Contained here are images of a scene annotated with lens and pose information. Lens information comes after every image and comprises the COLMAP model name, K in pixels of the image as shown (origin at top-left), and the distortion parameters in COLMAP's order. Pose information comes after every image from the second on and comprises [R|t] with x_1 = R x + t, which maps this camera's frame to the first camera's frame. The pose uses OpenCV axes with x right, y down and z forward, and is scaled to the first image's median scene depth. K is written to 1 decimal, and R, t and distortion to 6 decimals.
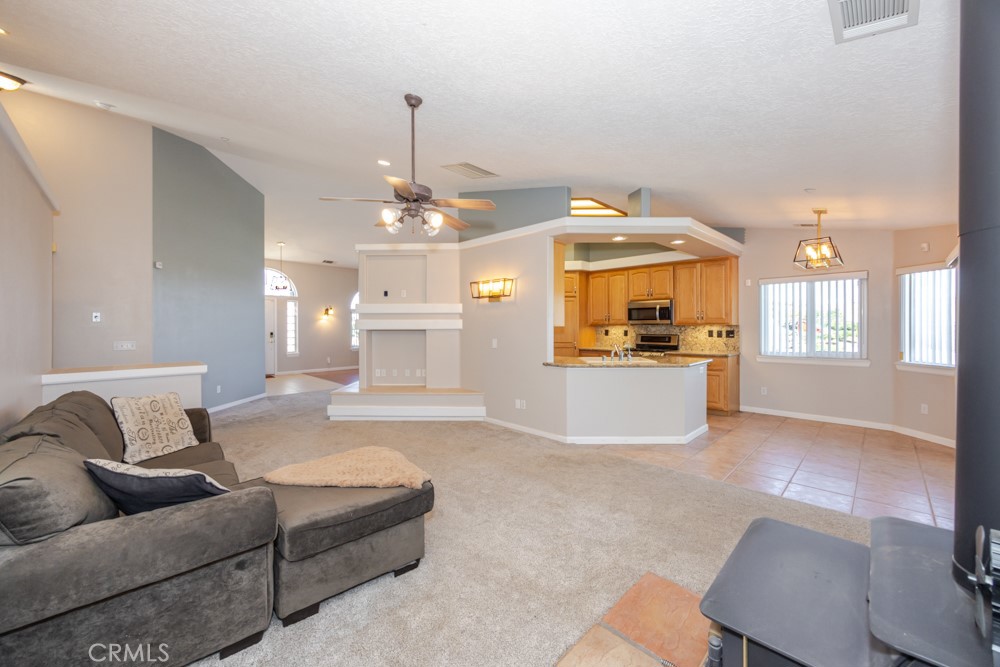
lens RADIAL K [[380.2, 0, 496.5], [0, 380.2, 327.1], [0, 0, 1]] dist [-0.006046, -0.000343]
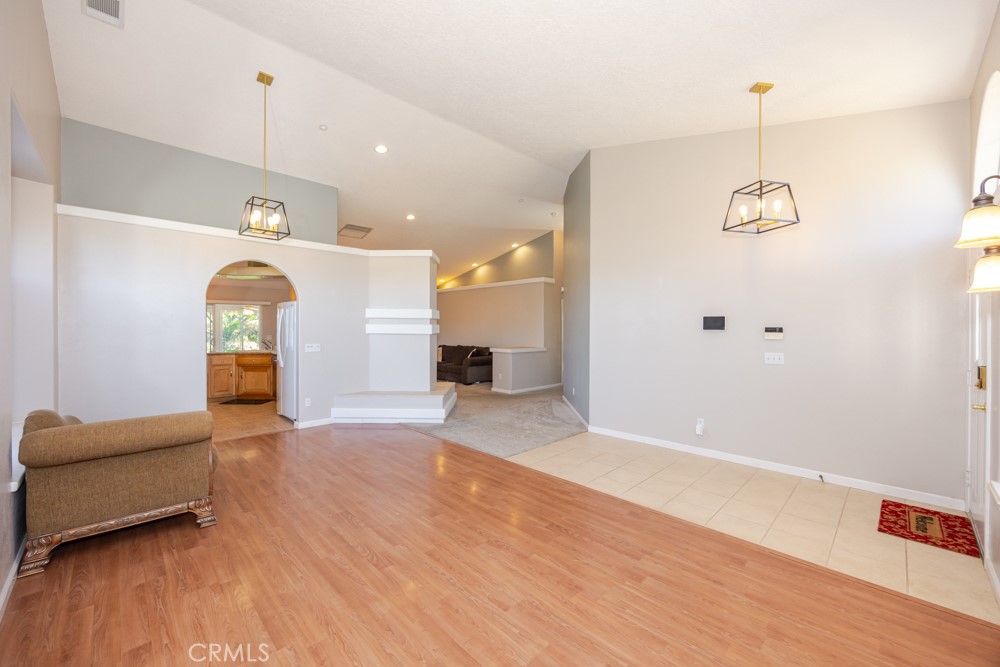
lens RADIAL K [[380.2, 0, 502.0], [0, 380.2, 330.5], [0, 0, 1]] dist [-0.006046, -0.000343]
pose [[-0.999850, -0.000325, -0.017344, -0.495269], [-0.000529, 0.999931, 0.011728, -0.015736], [0.017339, 0.011736, -0.999781, 1.969493]]
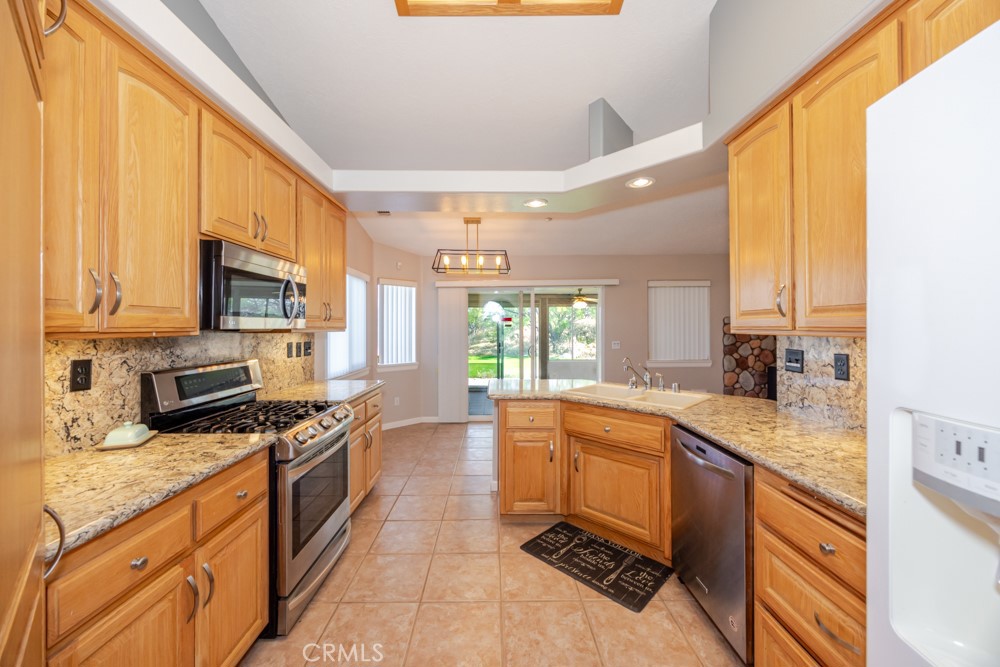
lens RADIAL K [[380.2, 0, 500.5], [0, 380.2, 326.0], [0, 0, 1]] dist [-0.006046, -0.000343]
pose [[-0.721350, 0.008023, 0.692524, 0.052197], [0.008587, 0.999960, -0.002640, -0.009396], [-0.692517, 0.004042, -0.721390, 1.153730]]
